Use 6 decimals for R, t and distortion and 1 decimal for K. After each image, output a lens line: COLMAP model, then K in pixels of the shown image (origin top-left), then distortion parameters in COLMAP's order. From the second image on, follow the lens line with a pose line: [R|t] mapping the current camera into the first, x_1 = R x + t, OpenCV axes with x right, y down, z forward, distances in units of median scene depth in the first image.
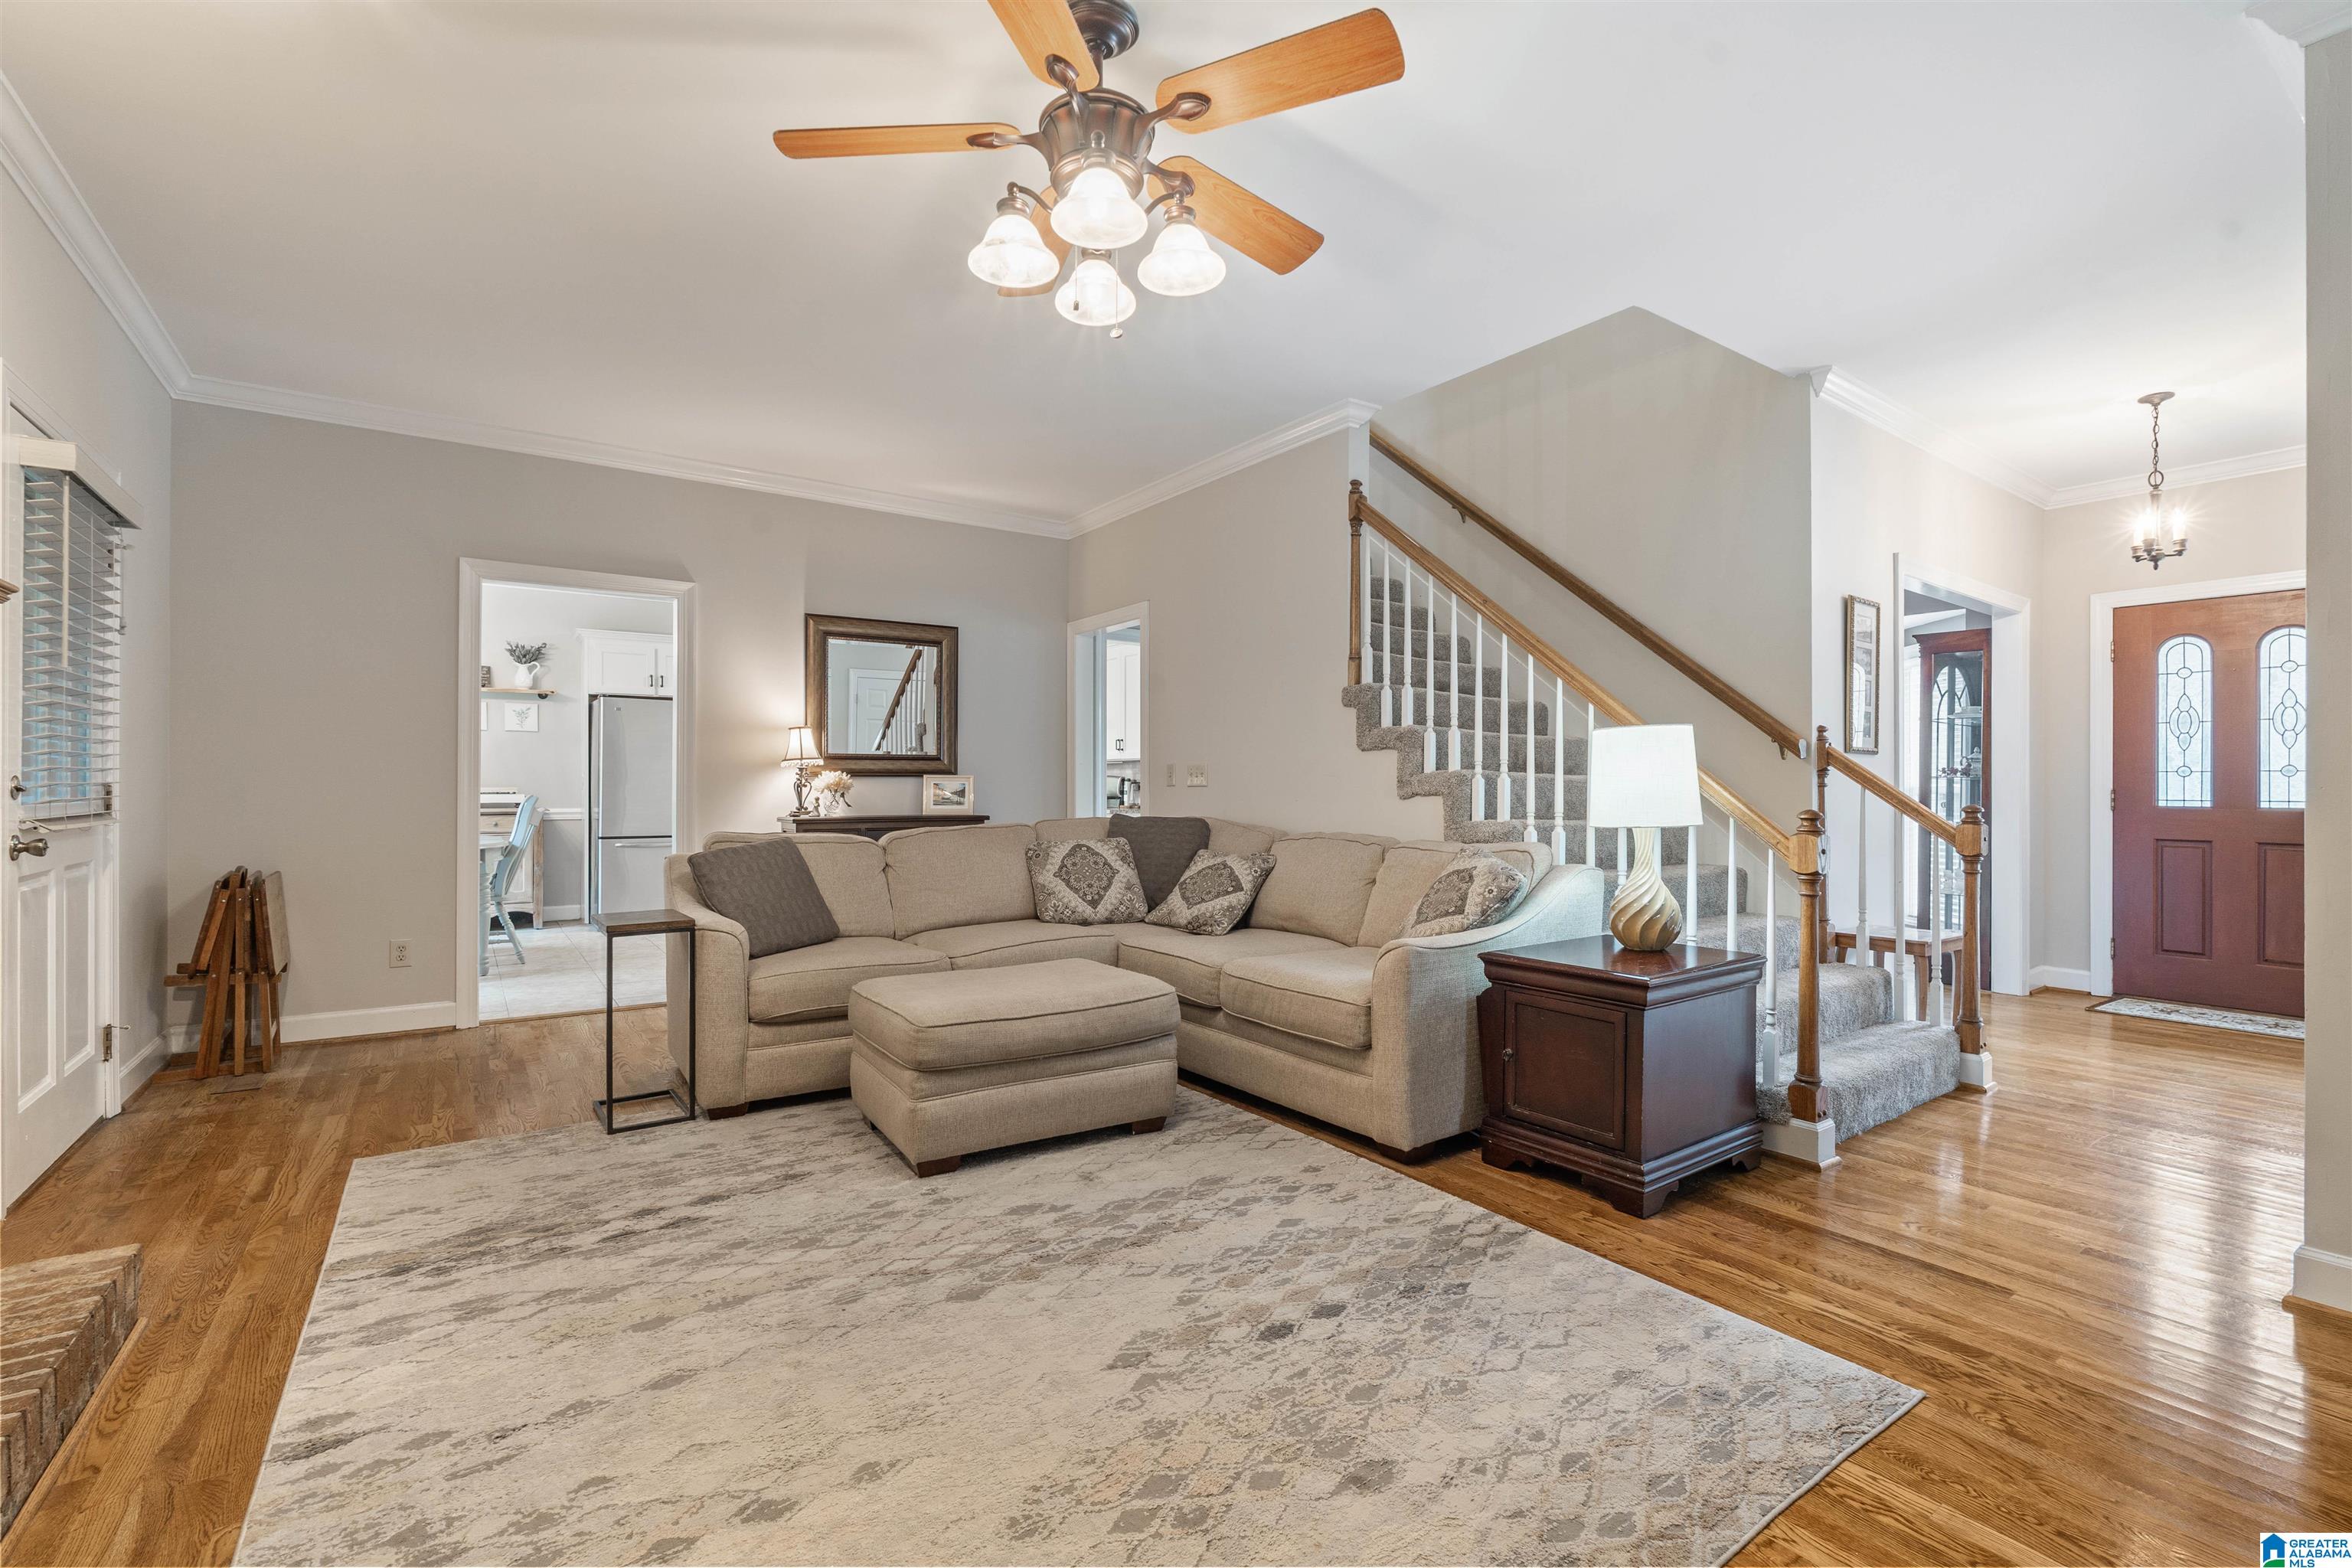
lens RADIAL K [[1033.1, 0, 1176.0], [0, 1033.1, 784.0], [0, 0, 1]] dist [-0.001518, -0.000086]
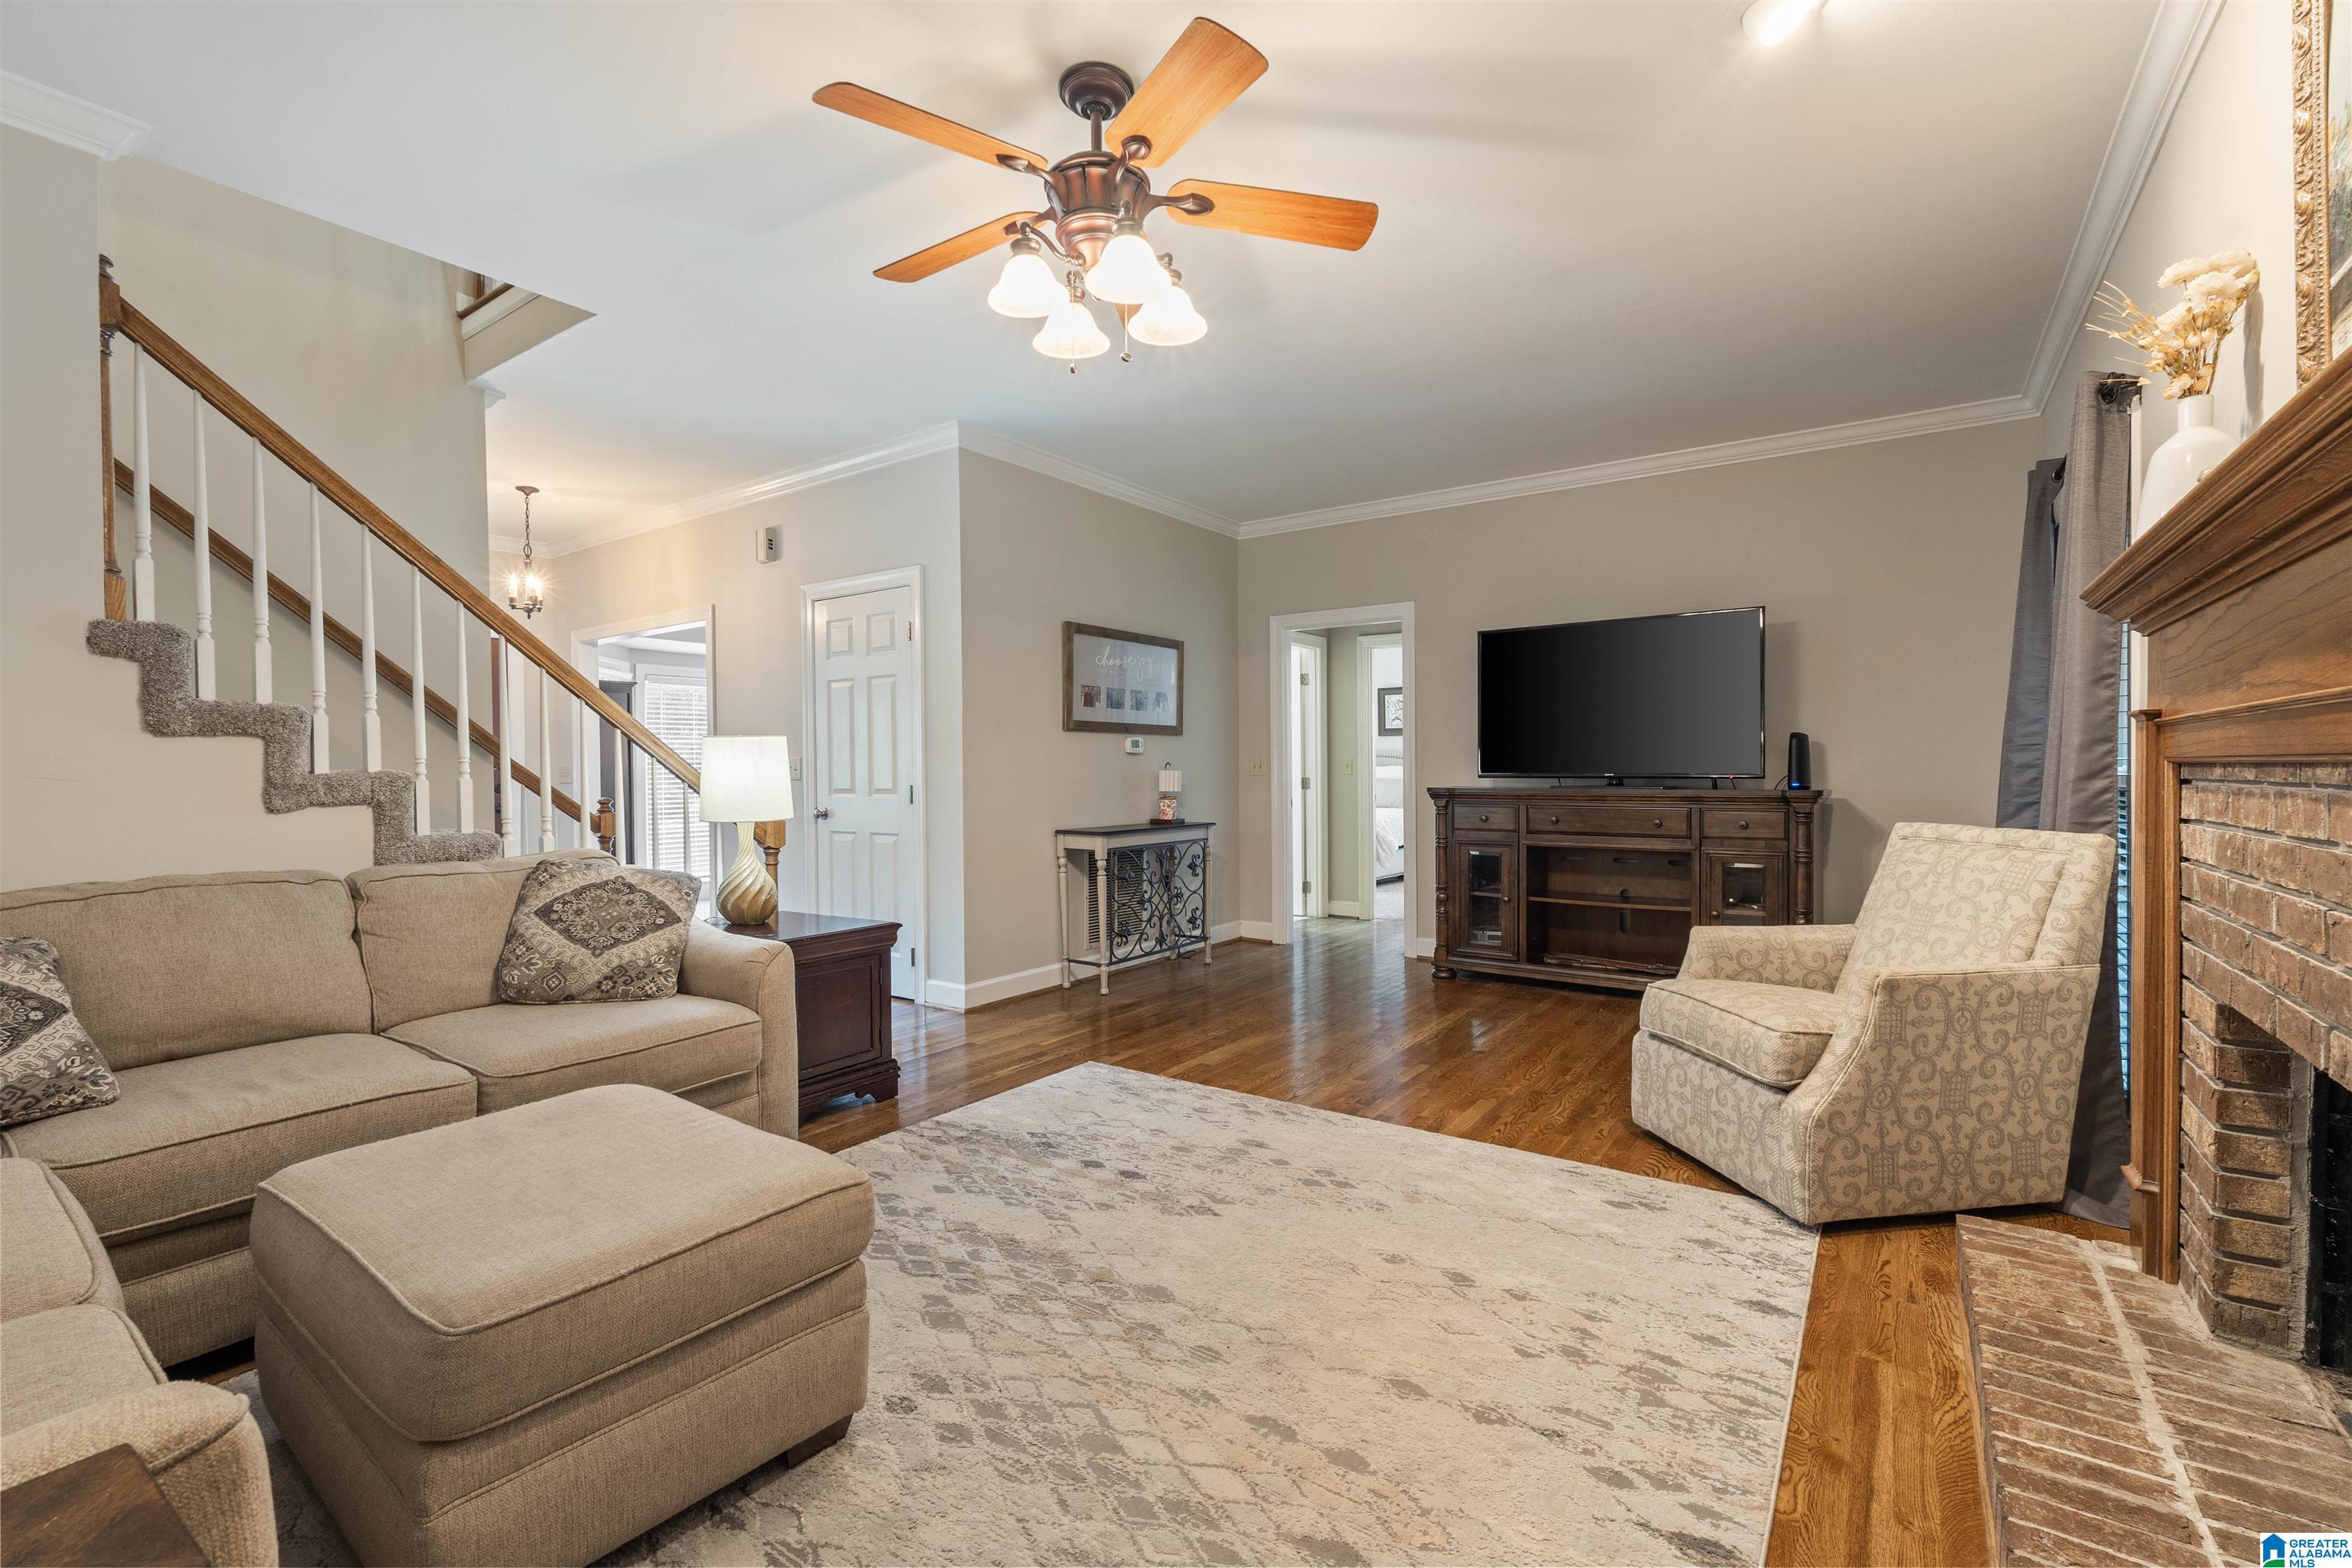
lens RADIAL K [[1033.1, 0, 1176.0], [0, 1033.1, 784.0], [0, 0, 1]] dist [-0.001518, -0.000086]
pose [[-0.346094, -0.011786, 0.938126, -0.618652], [0.005621, 0.999877, 0.014636, -0.010364], [-0.938183, 0.010339, -0.345985, 0.713290]]
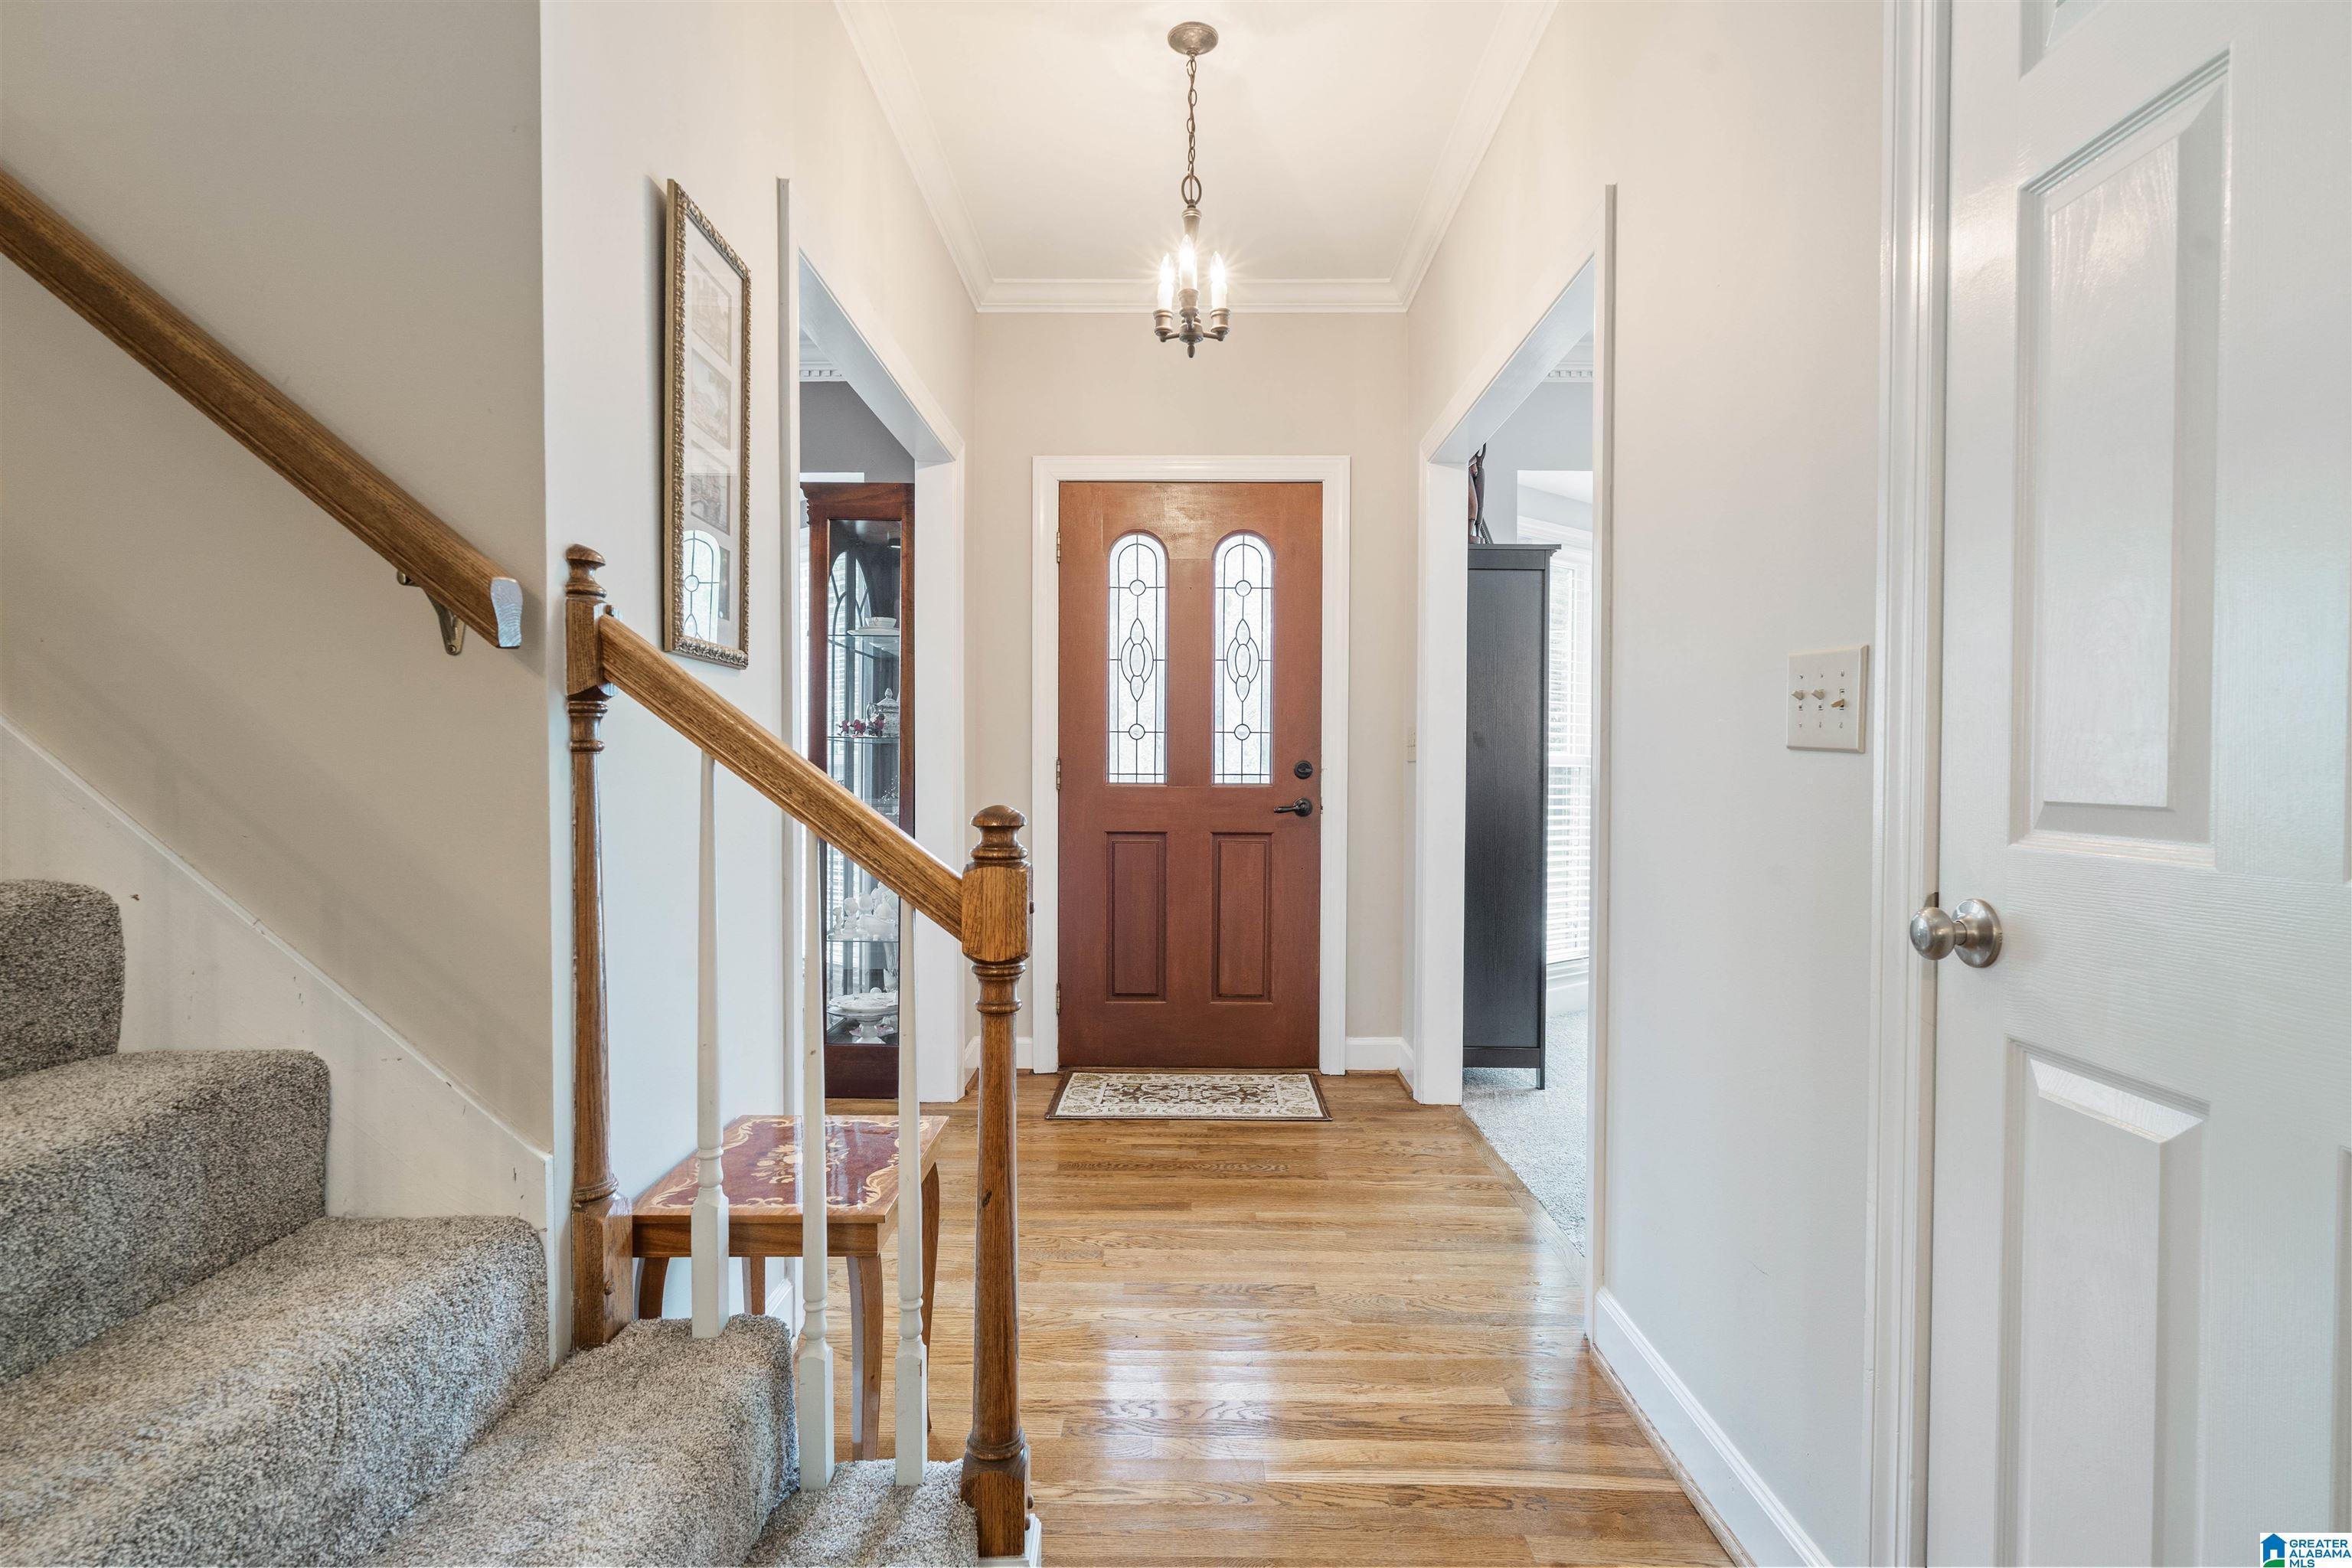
lens RADIAL K [[1176.2, 0, 1176.0], [0, 1176.2, 784.0], [0, 0, 1]] dist [-0.003998, -0.000089]
pose [[0.580533, -0.019551, 0.814002, 0.454609], [-0.002621, 0.999662, 0.025880, 0.002856], [-0.814233, -0.017158, 0.580285, 0.672527]]
